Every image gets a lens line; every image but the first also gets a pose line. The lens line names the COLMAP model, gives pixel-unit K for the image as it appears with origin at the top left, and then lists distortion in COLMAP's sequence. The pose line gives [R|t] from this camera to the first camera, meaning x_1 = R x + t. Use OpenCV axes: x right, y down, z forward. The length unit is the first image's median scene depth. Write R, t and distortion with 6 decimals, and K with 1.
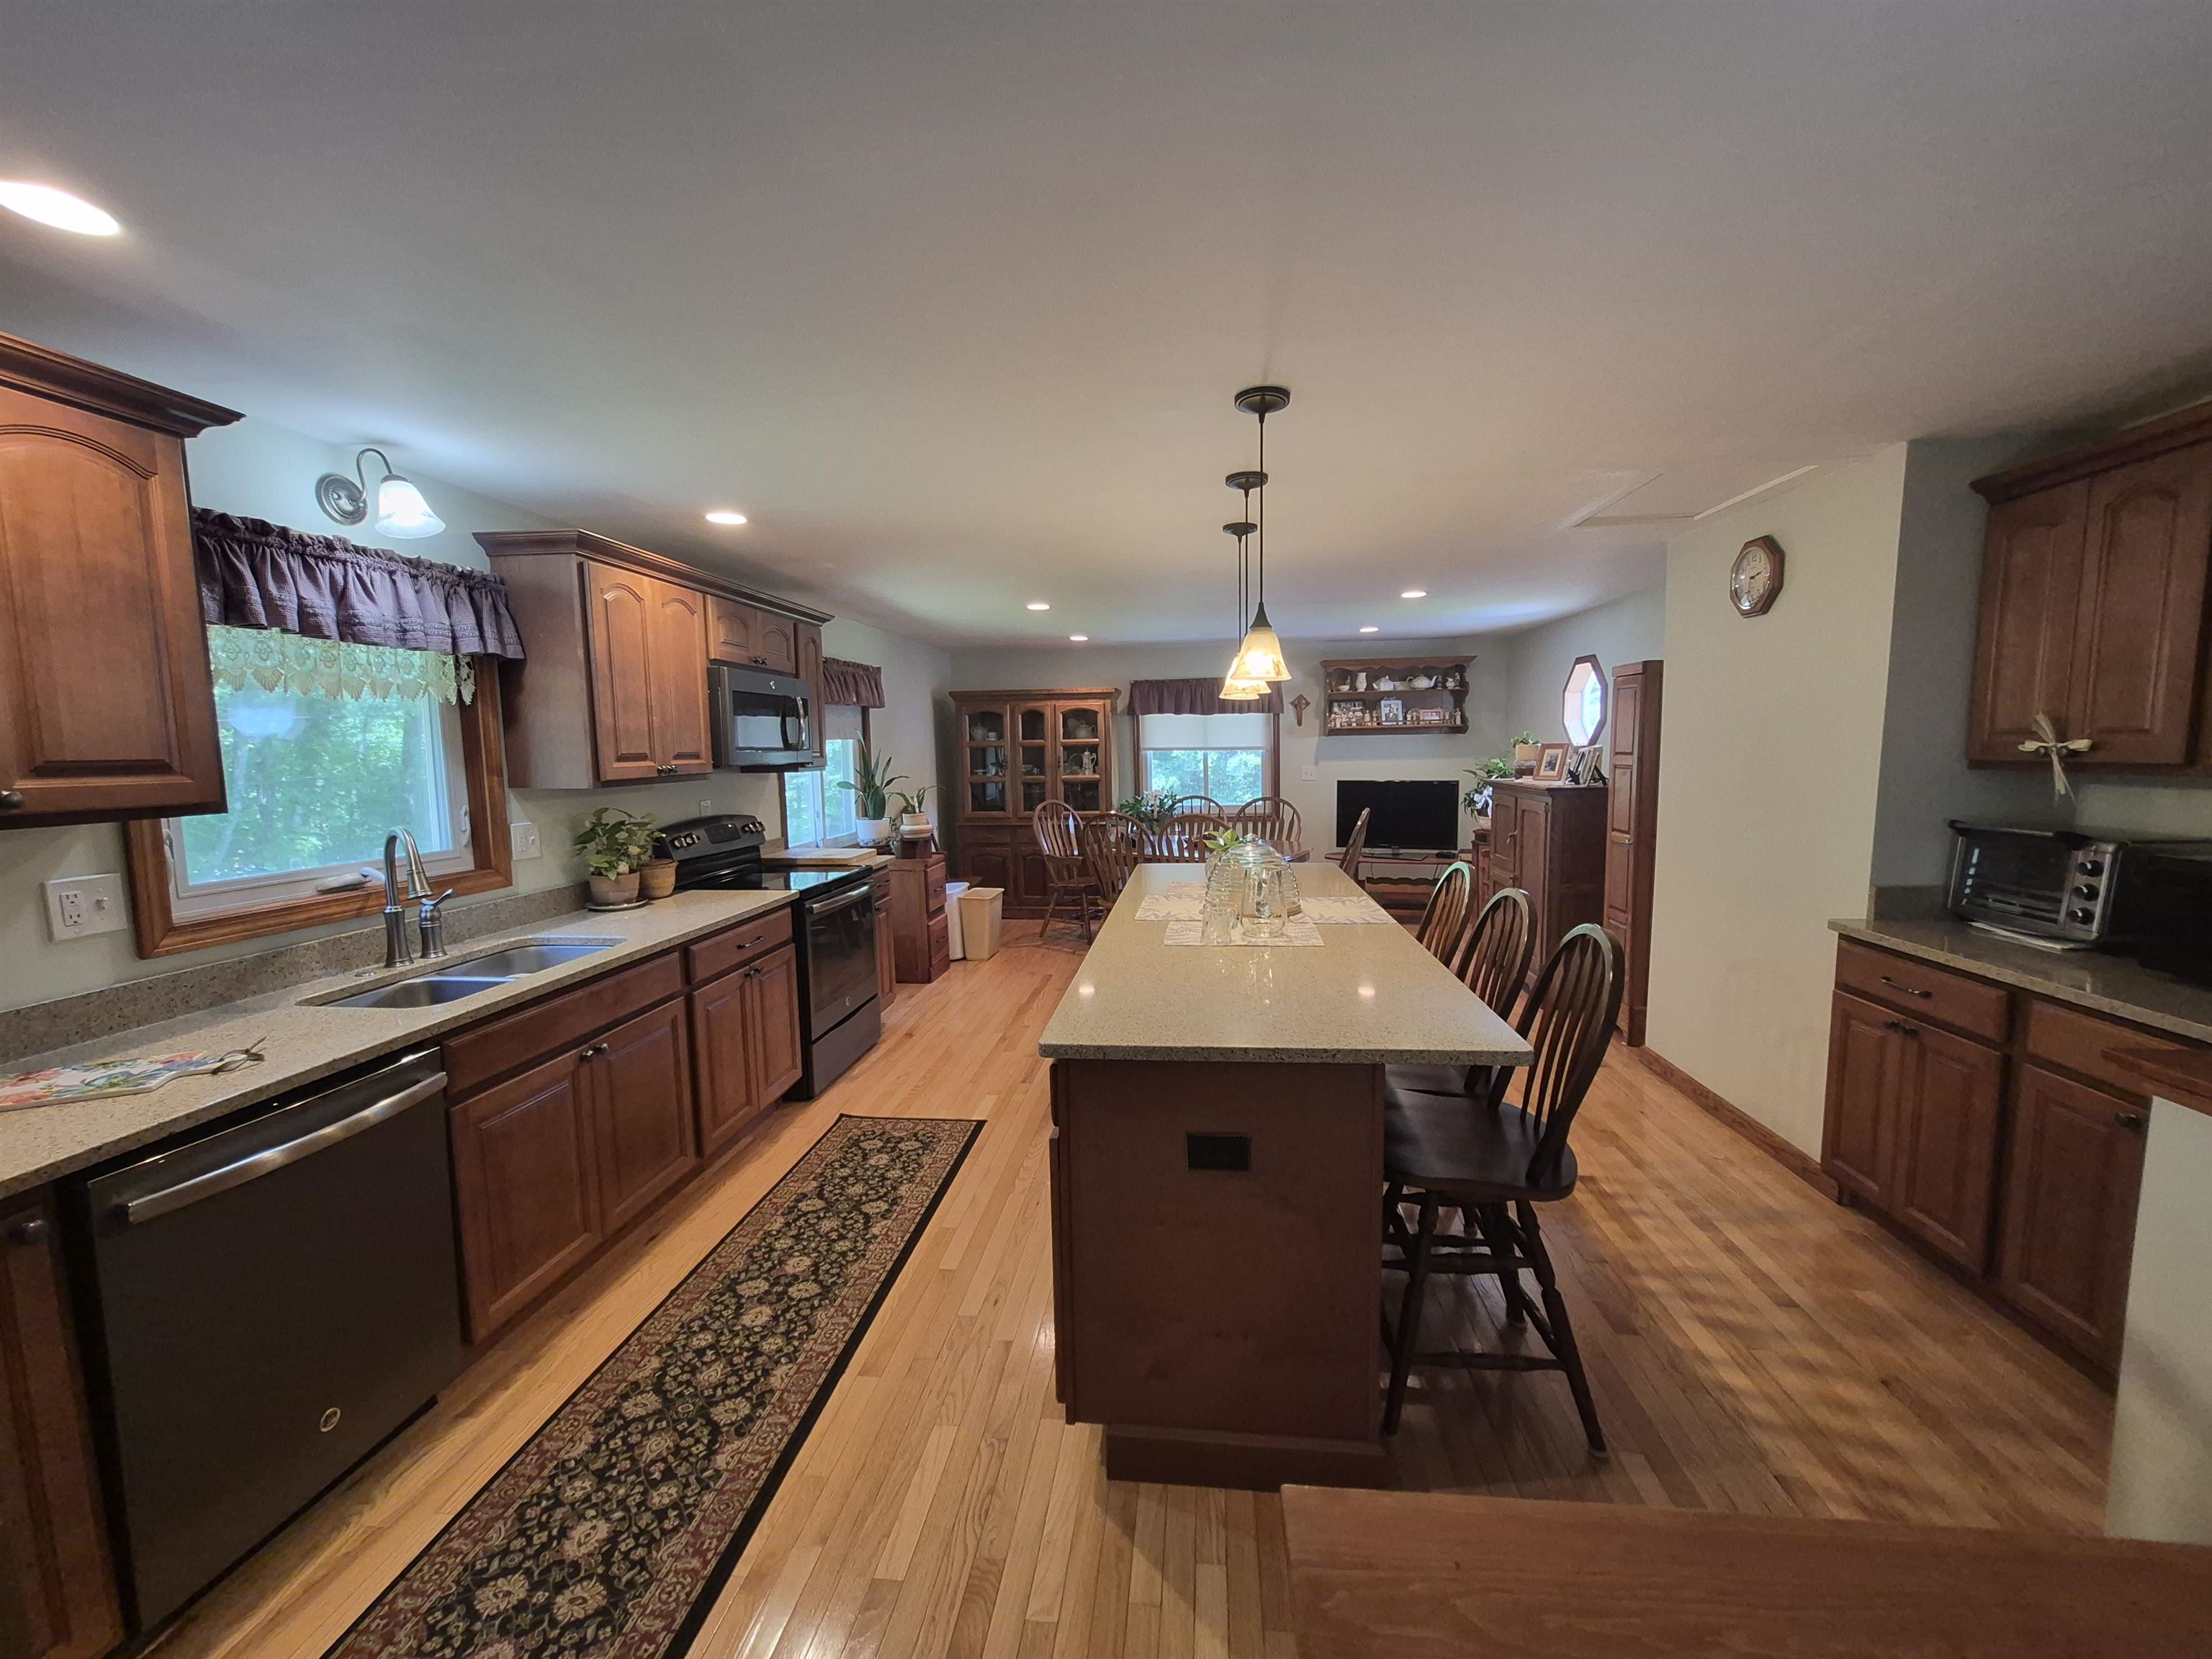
lens RADIAL K [[863.5, 0, 1116.3], [0, 863.5, 835.2], [0, 0, 1]] dist [0.003132, -0.000330]
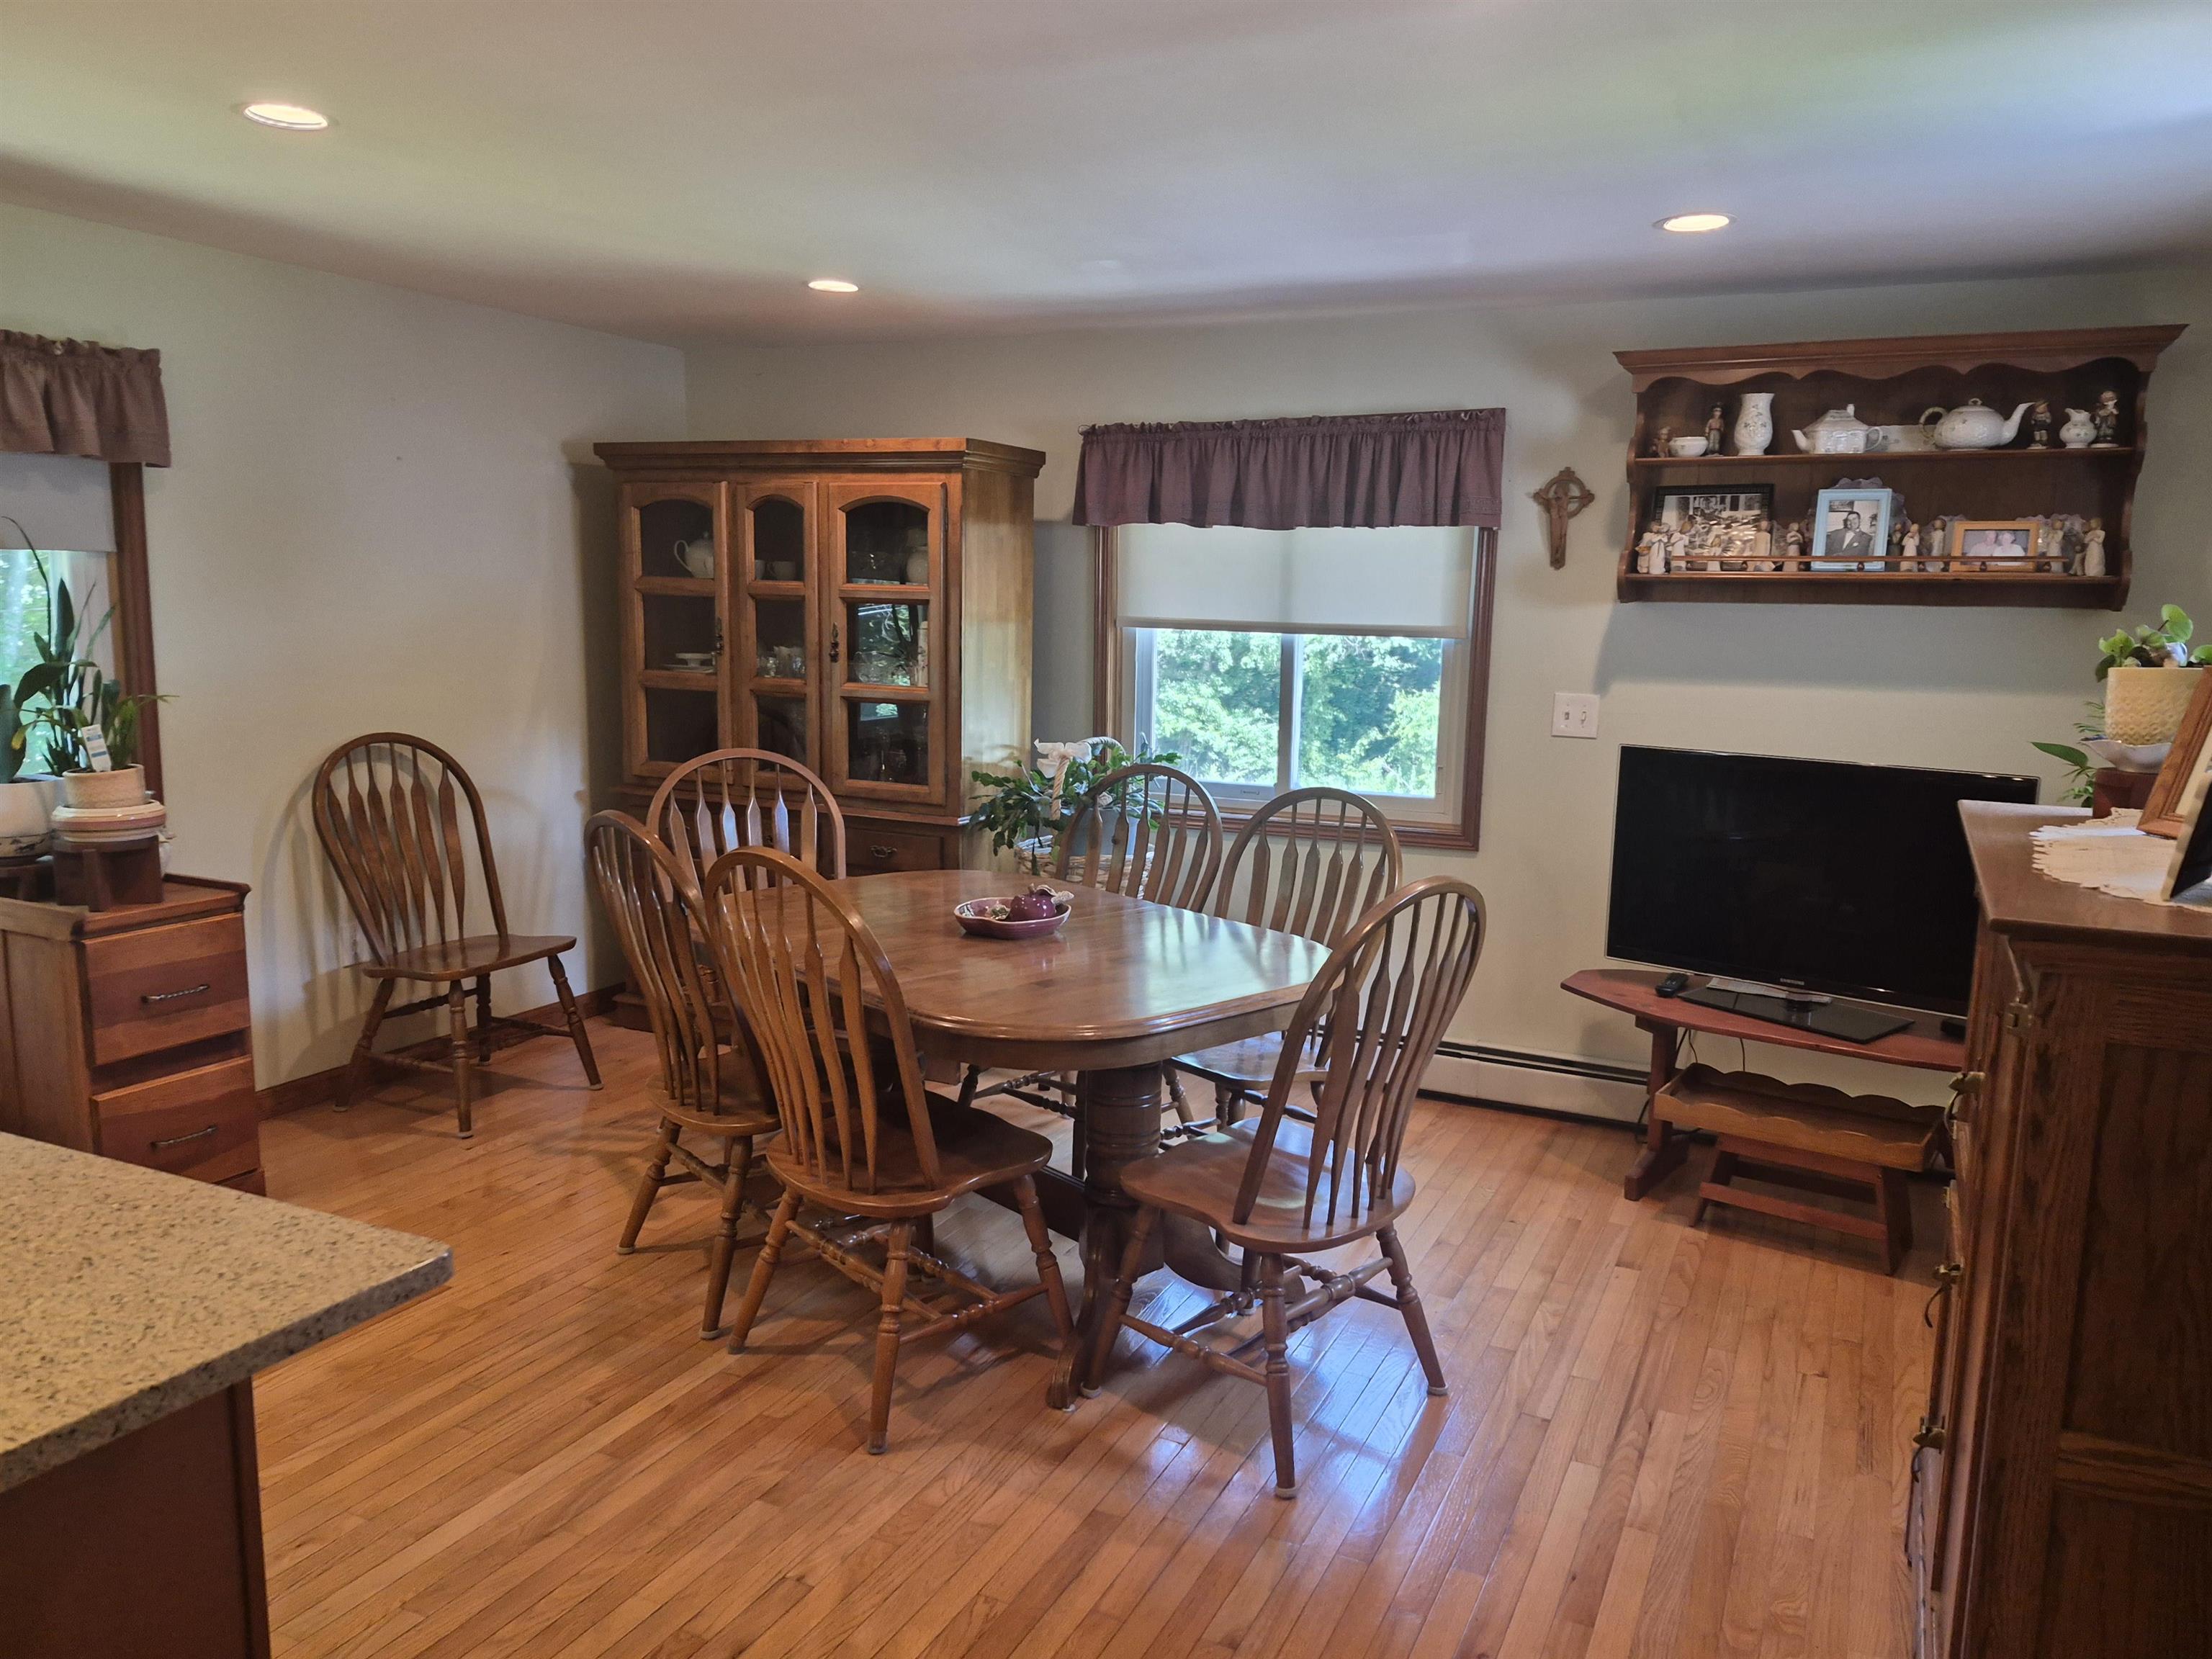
lens RADIAL K [[1531.2, 0, 1106.0], [0, 1531.2, 829.5], [0, 0, 1]] dist [0.092543, -0.084253]
pose [[0.942099, 0.089755, -0.323101, 0.660466], [-0.073495, 0.995354, 0.062206, -0.138184], [0.327183, -0.034858, 0.944318, 1.037983]]
